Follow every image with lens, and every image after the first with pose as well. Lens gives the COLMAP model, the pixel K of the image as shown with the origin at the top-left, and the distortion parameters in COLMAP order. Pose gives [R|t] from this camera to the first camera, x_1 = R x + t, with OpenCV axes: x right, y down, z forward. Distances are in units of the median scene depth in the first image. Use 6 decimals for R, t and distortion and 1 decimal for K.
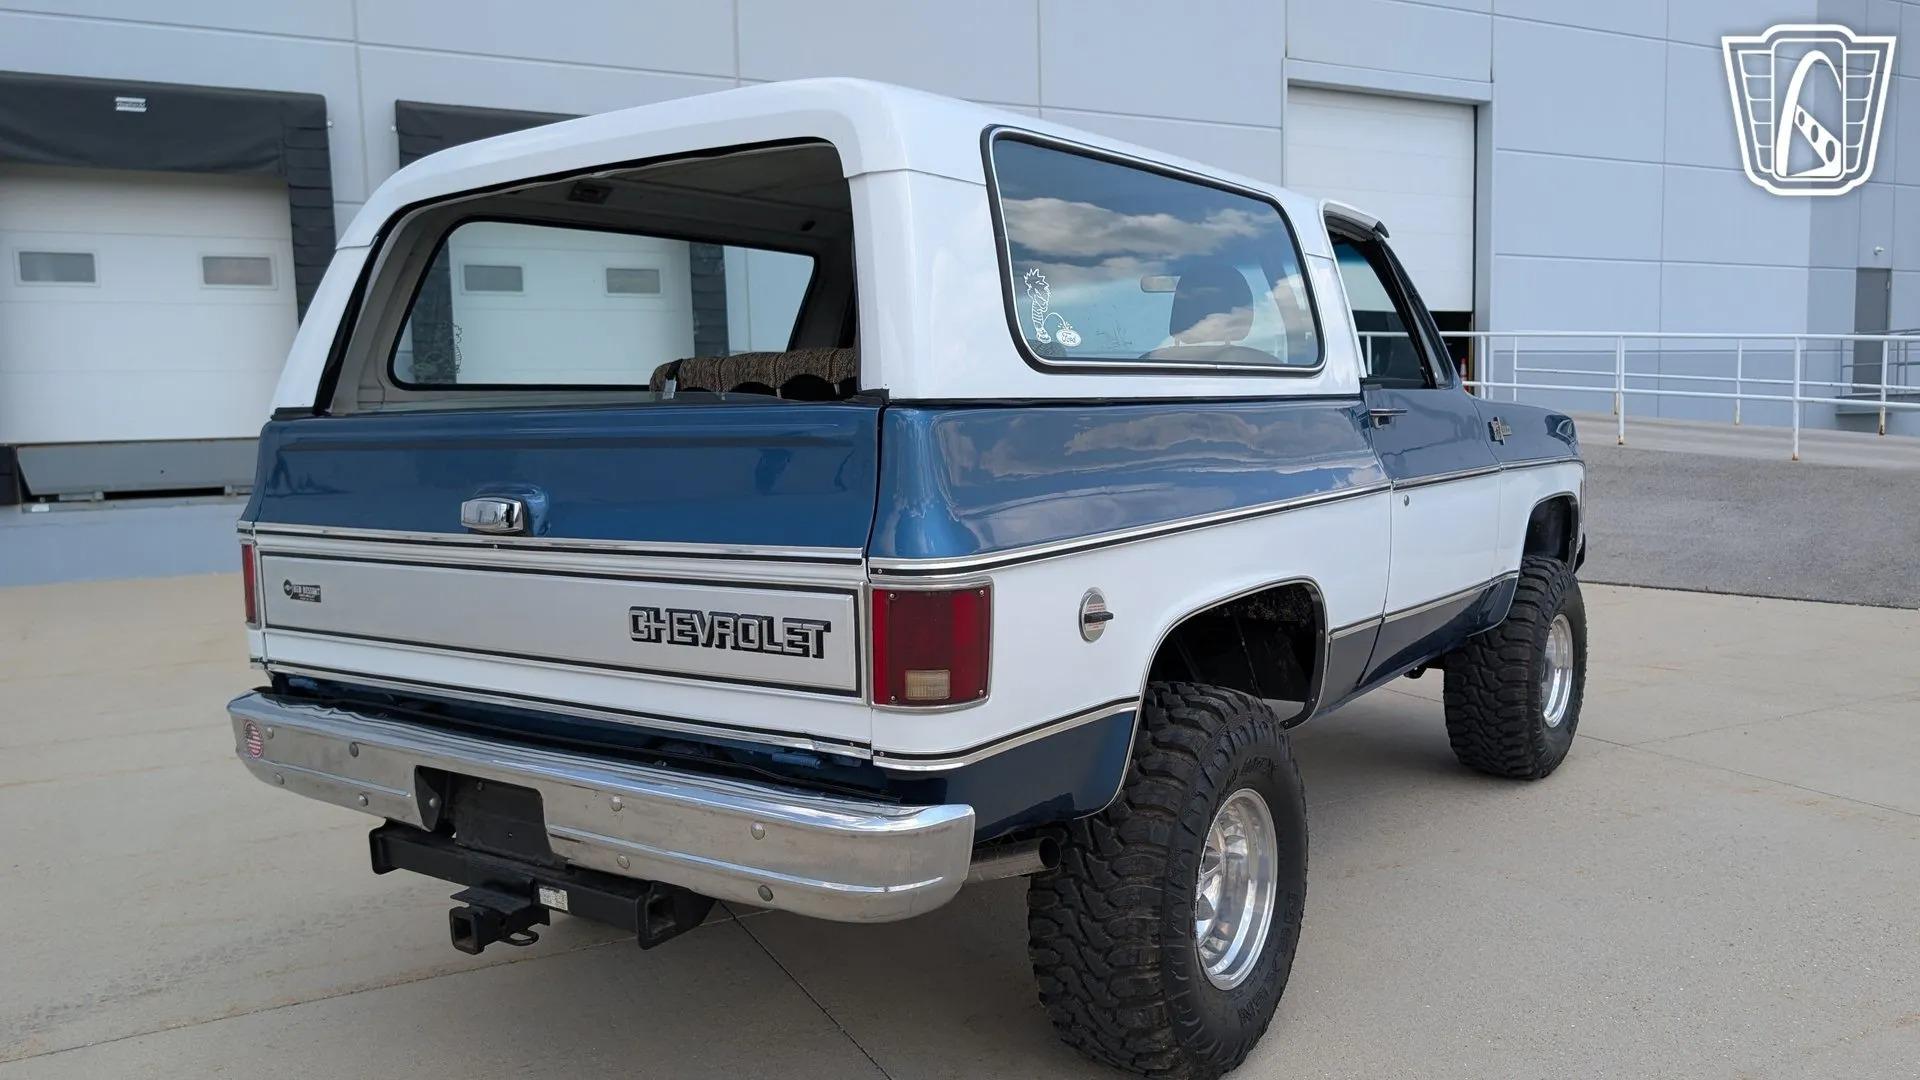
lens RADIAL K [[1452.6, 0, 960.0], [0, 1452.6, 540.0], [0, 0, 1]] dist [0.016926, -0.011948]
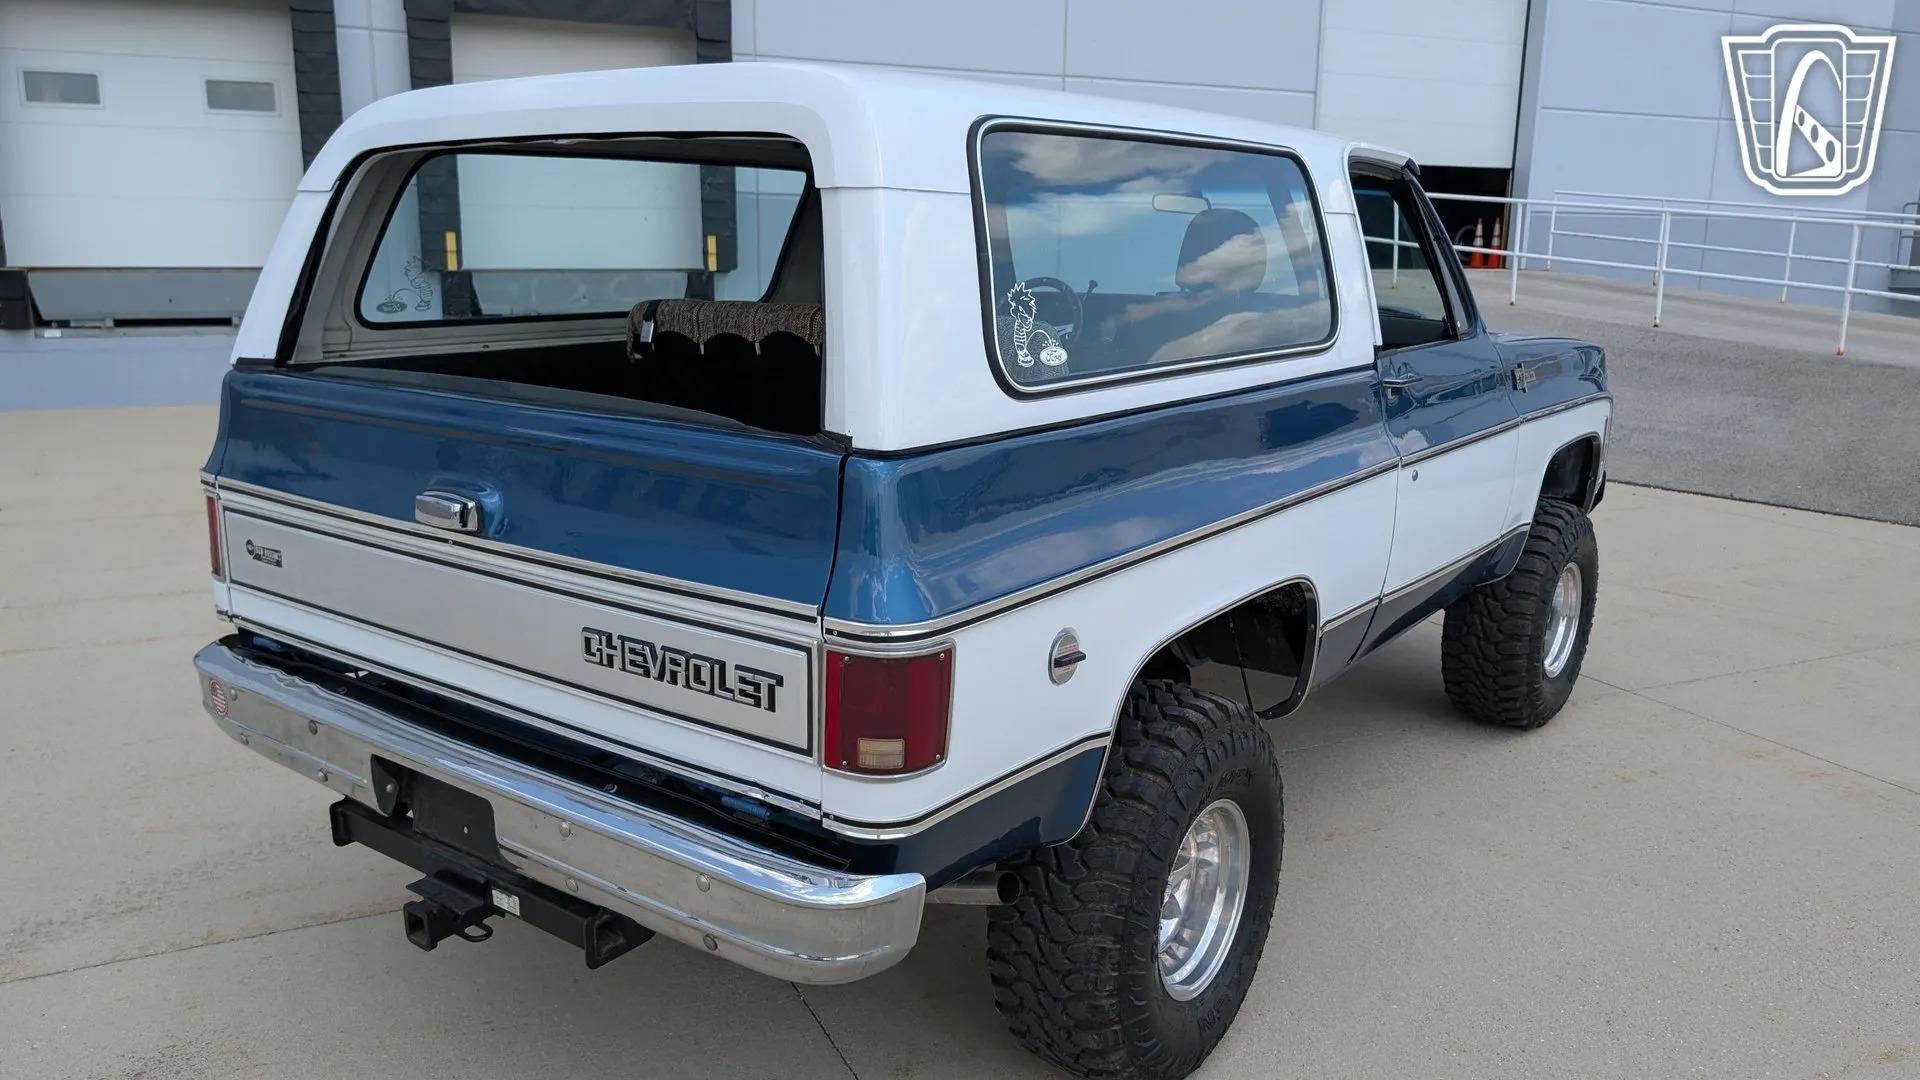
lens RADIAL K [[1451.1, 0, 910.6], [0, 1451.1, 522.7], [0, 0, 1]] dist [0.006653, 0.007693]
pose [[0.998381, 0.042315, -0.038014, 0.019197], [-0.037740, 0.992774, 0.113908, -0.113785], [0.042559, -0.112289, 0.992764, 0.050568]]
